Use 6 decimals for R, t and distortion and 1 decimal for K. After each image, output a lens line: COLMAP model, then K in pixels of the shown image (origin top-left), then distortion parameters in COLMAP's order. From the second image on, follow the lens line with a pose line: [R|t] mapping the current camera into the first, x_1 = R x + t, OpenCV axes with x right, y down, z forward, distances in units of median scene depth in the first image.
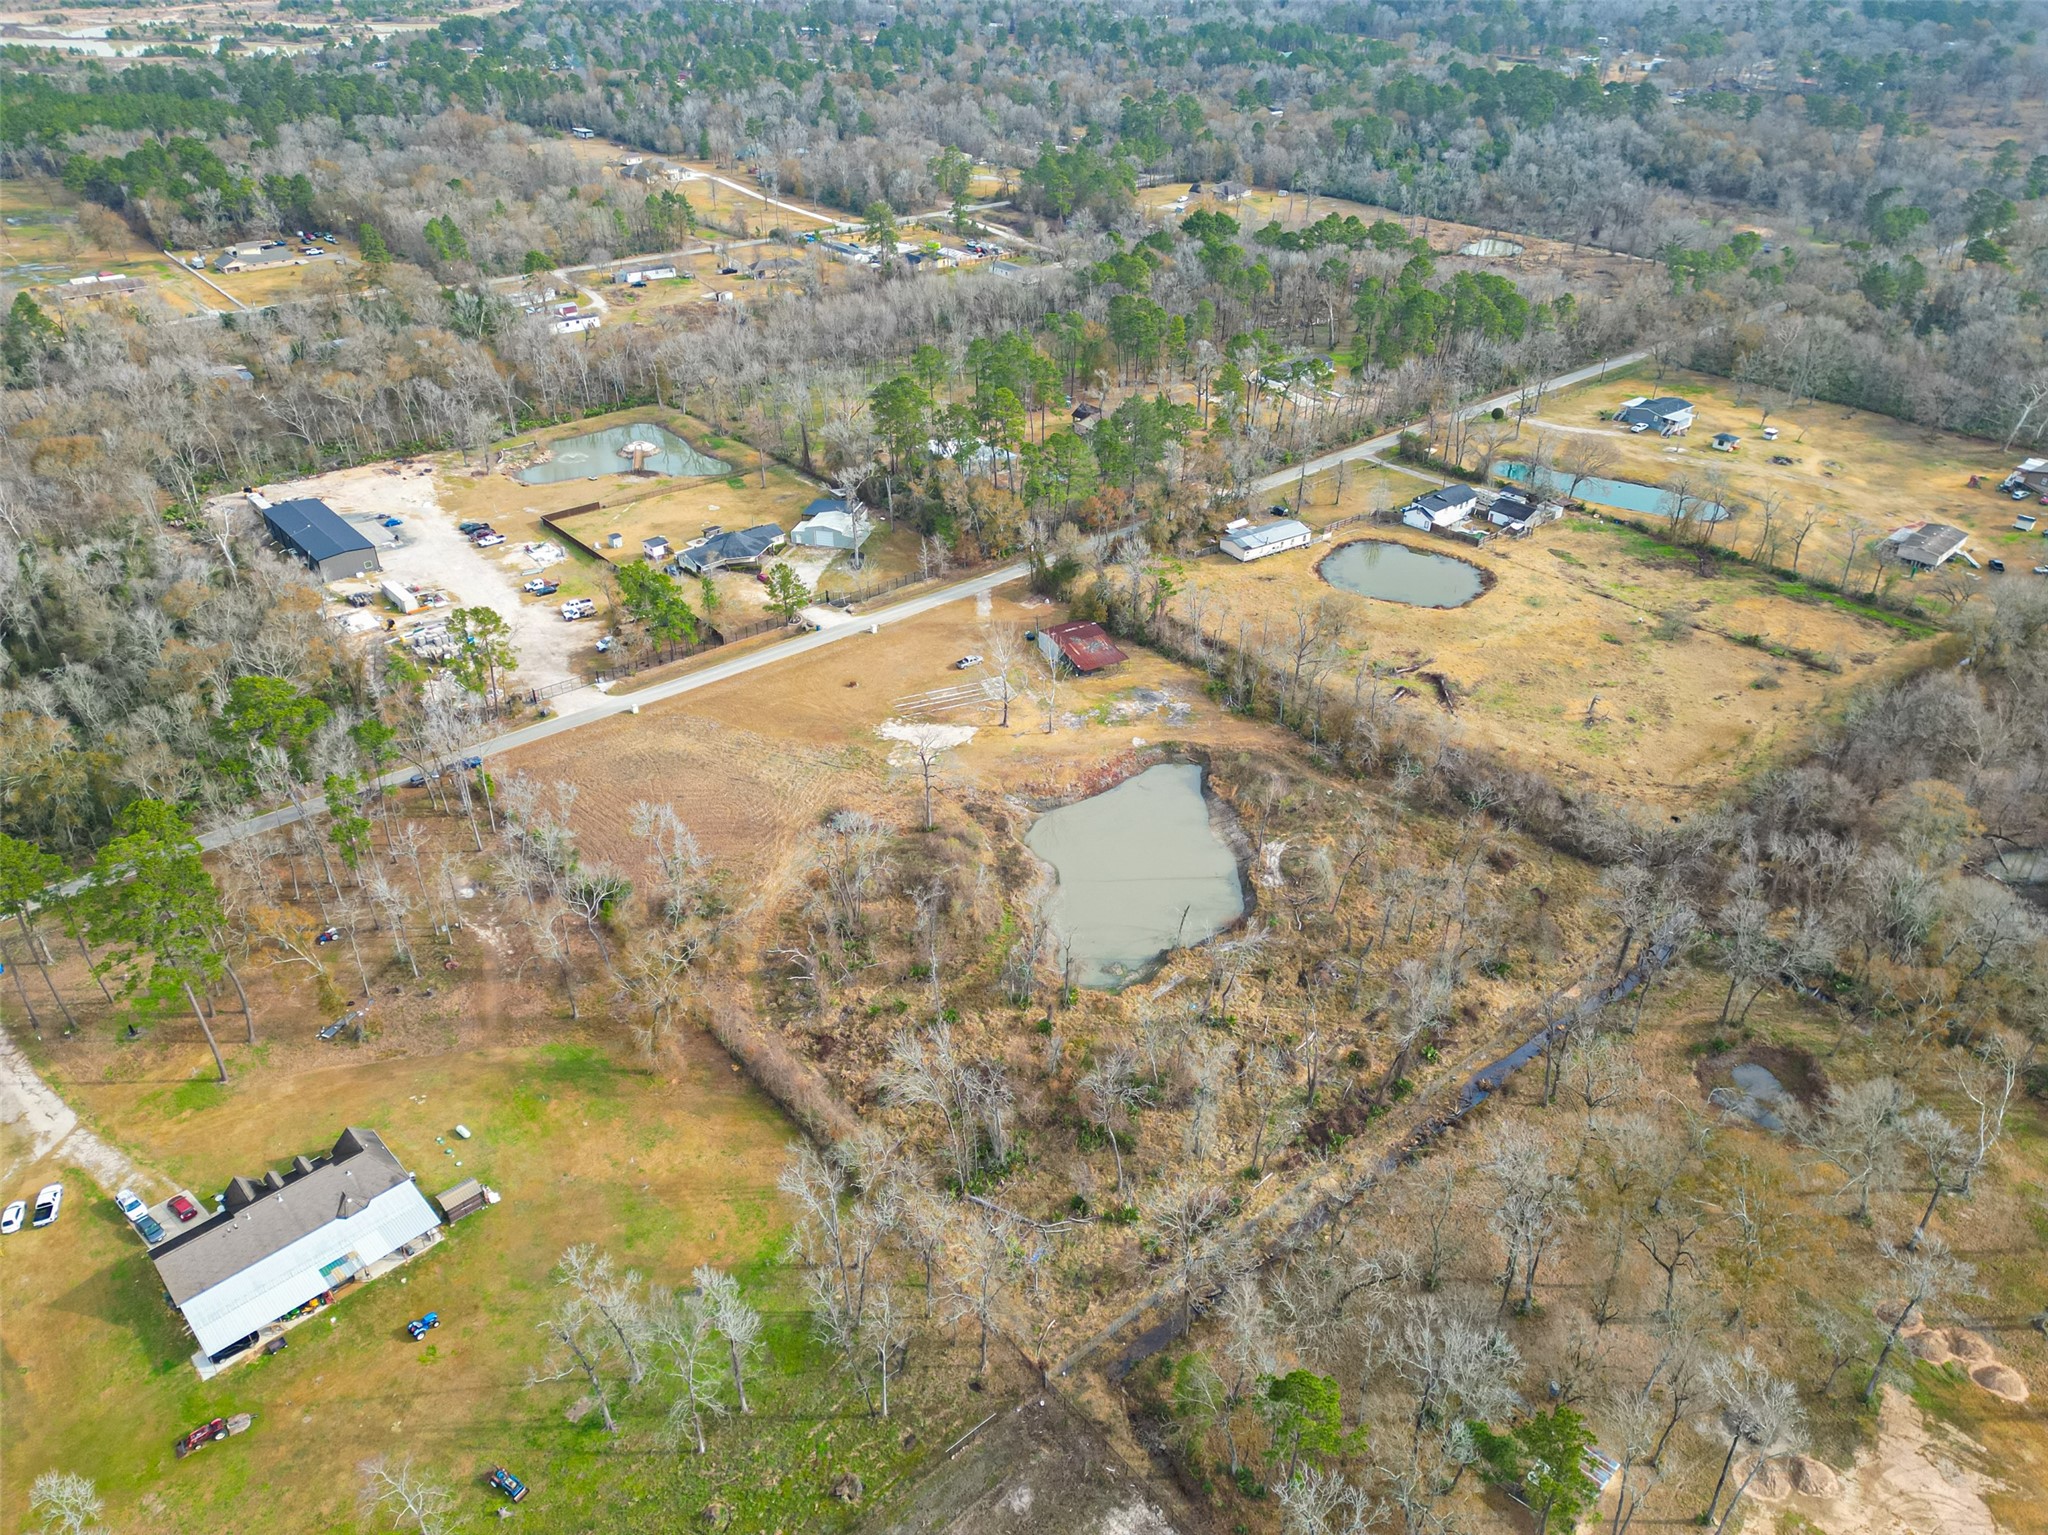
lens RADIAL K [[1431.2, 0, 1024.0], [0, 1431.2, 767.5], [0, 0, 1]] dist [0.062212, -0.044852]
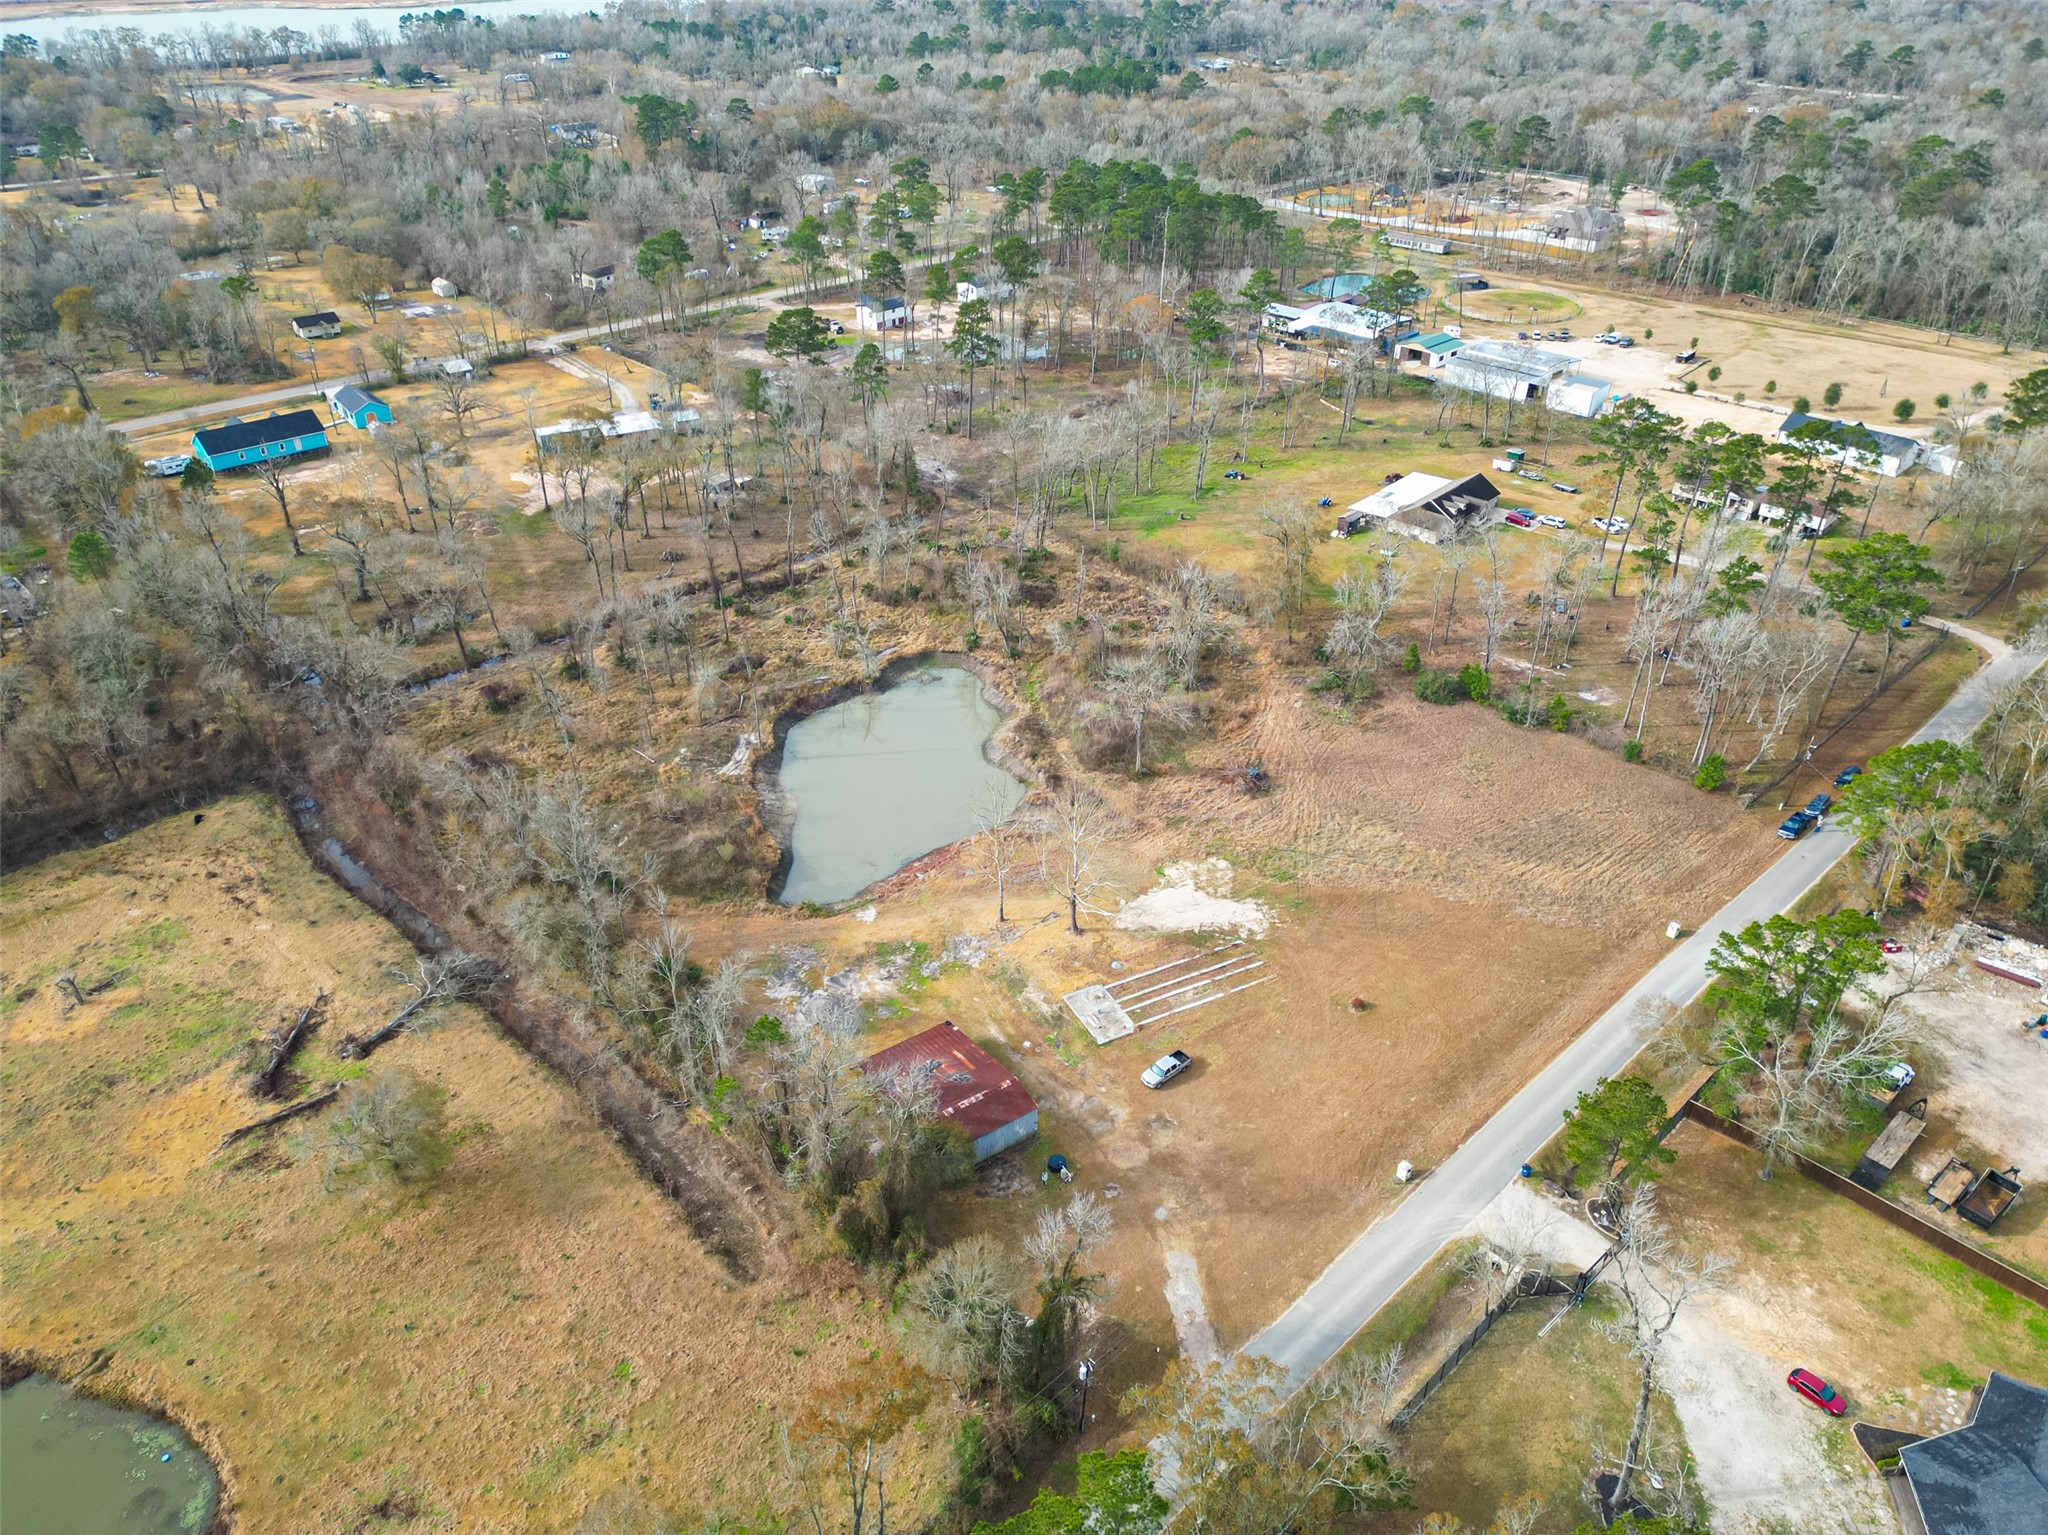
lens RADIAL K [[1420.3, 0, 1021.7], [0, 1420.3, 775.9], [0, 0, 1]] dist [0.077852, -0.072356]
pose [[-0.998179, 0.029553, -0.052577, 0.033898], [-0.034745, 0.430787, 0.901785, -0.514811], [0.049300, 0.901970, -0.428976, 0.989062]]
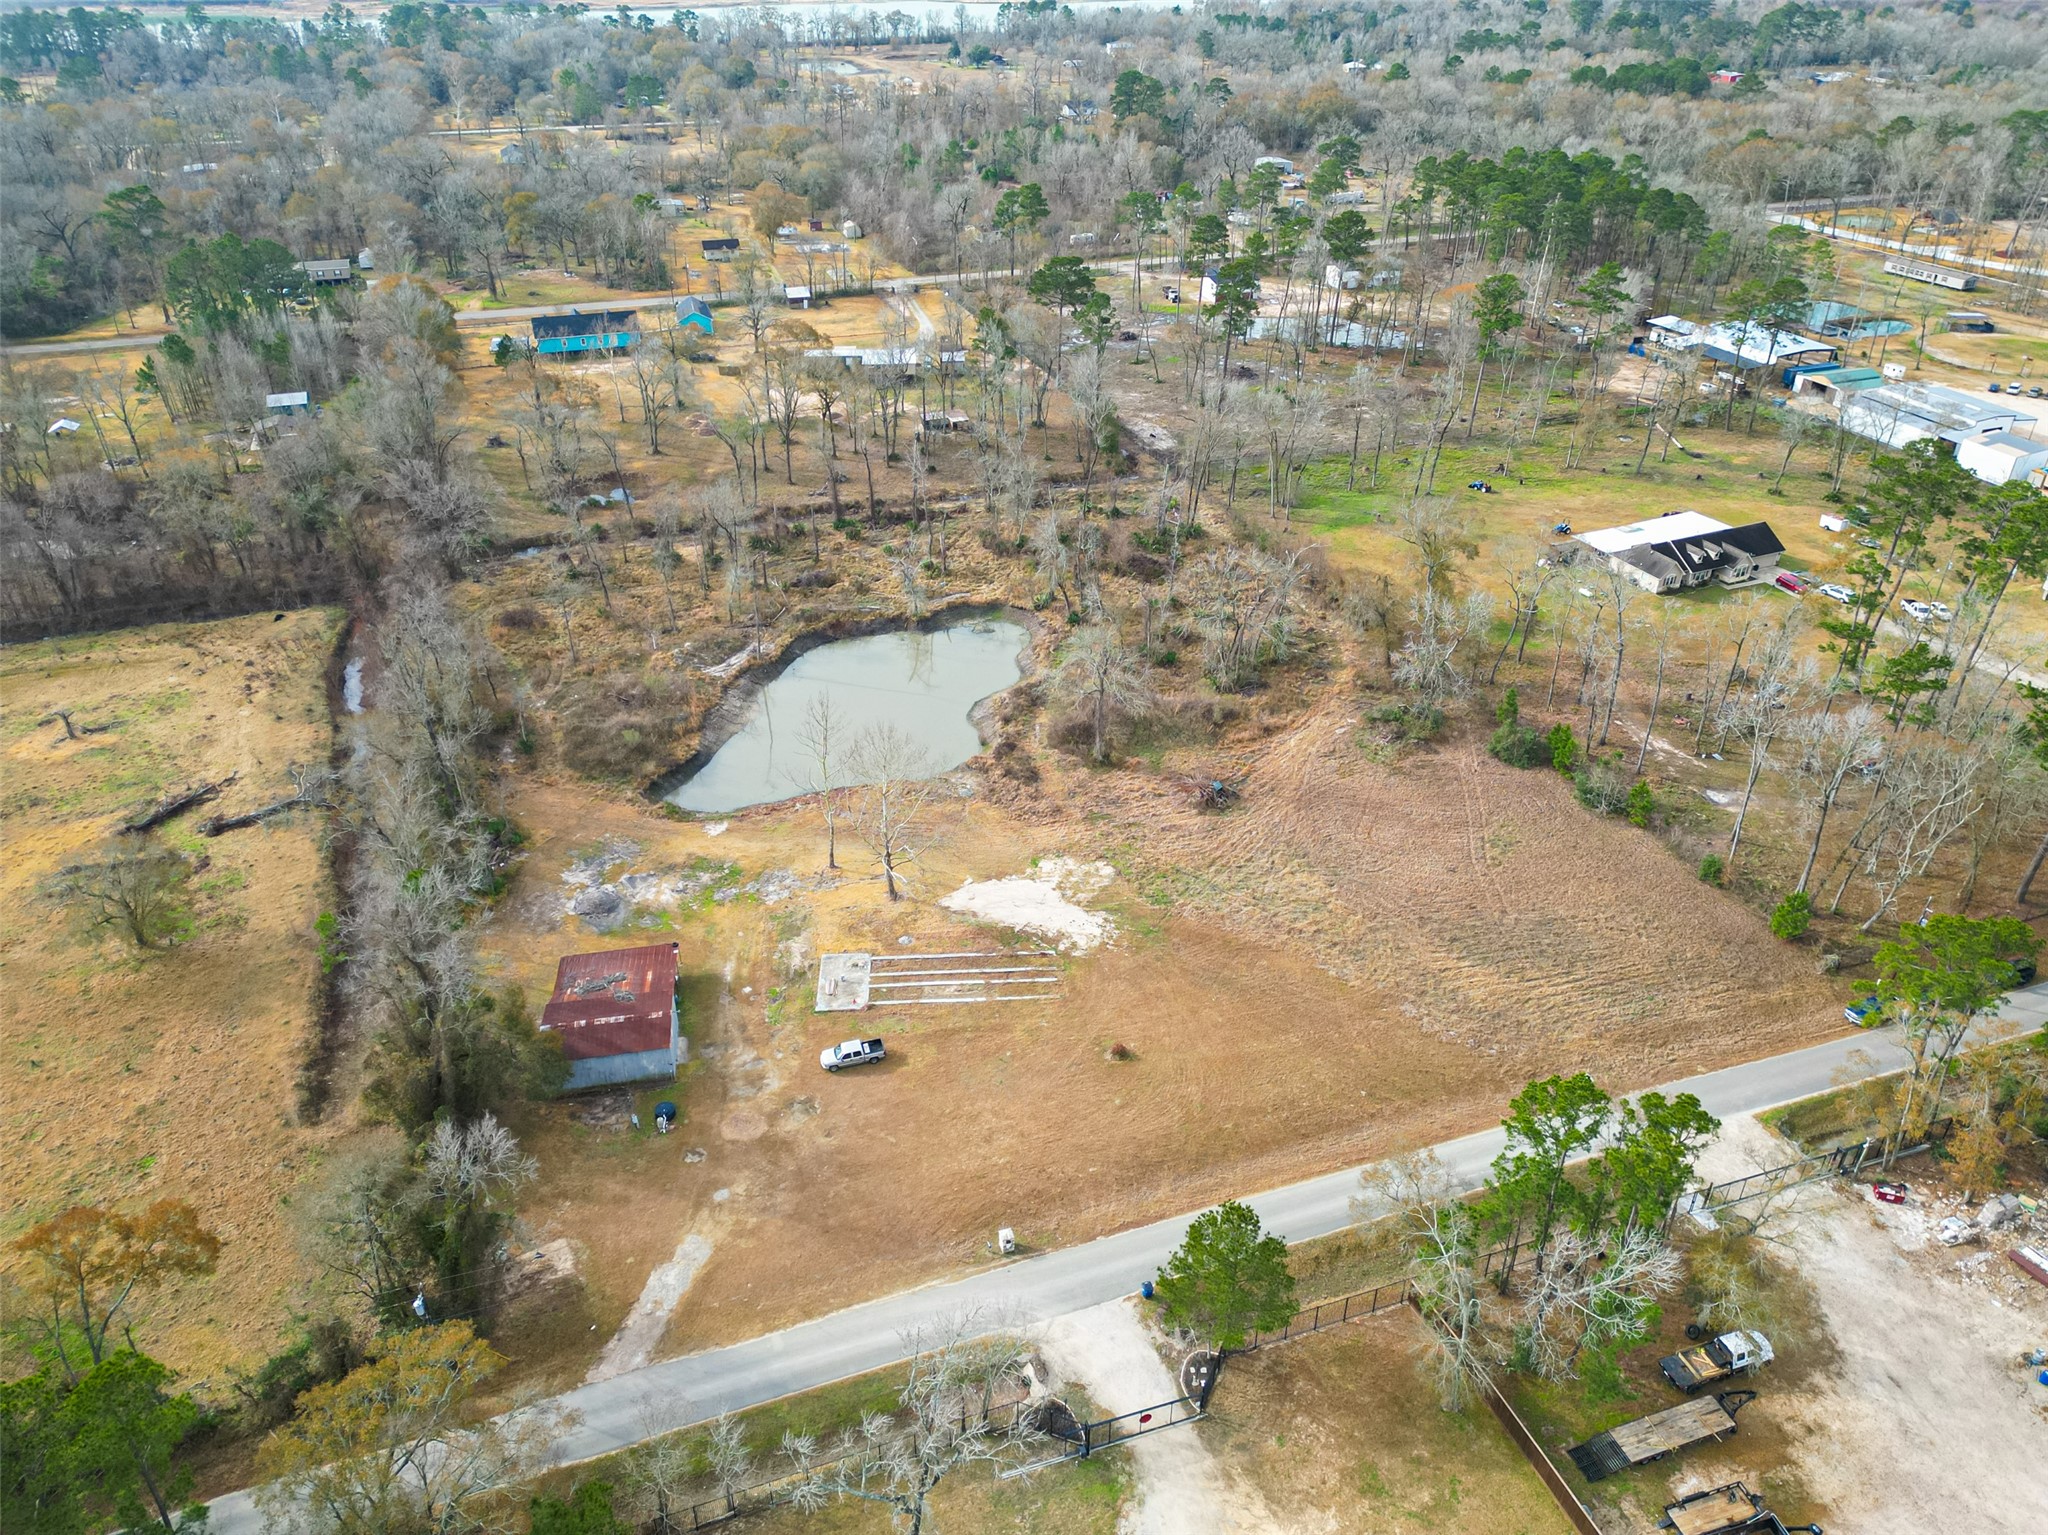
lens RADIAL K [[1420.3, 0, 1021.7], [0, 1420.3, 775.9], [0, 0, 1]] dist [0.077852, -0.072356]
pose [[-0.936454, -0.187167, 0.296685, -0.181723], [0.183981, 0.458048, 0.869680, -0.440423], [-0.298671, 0.869000, -0.394506, 0.956273]]
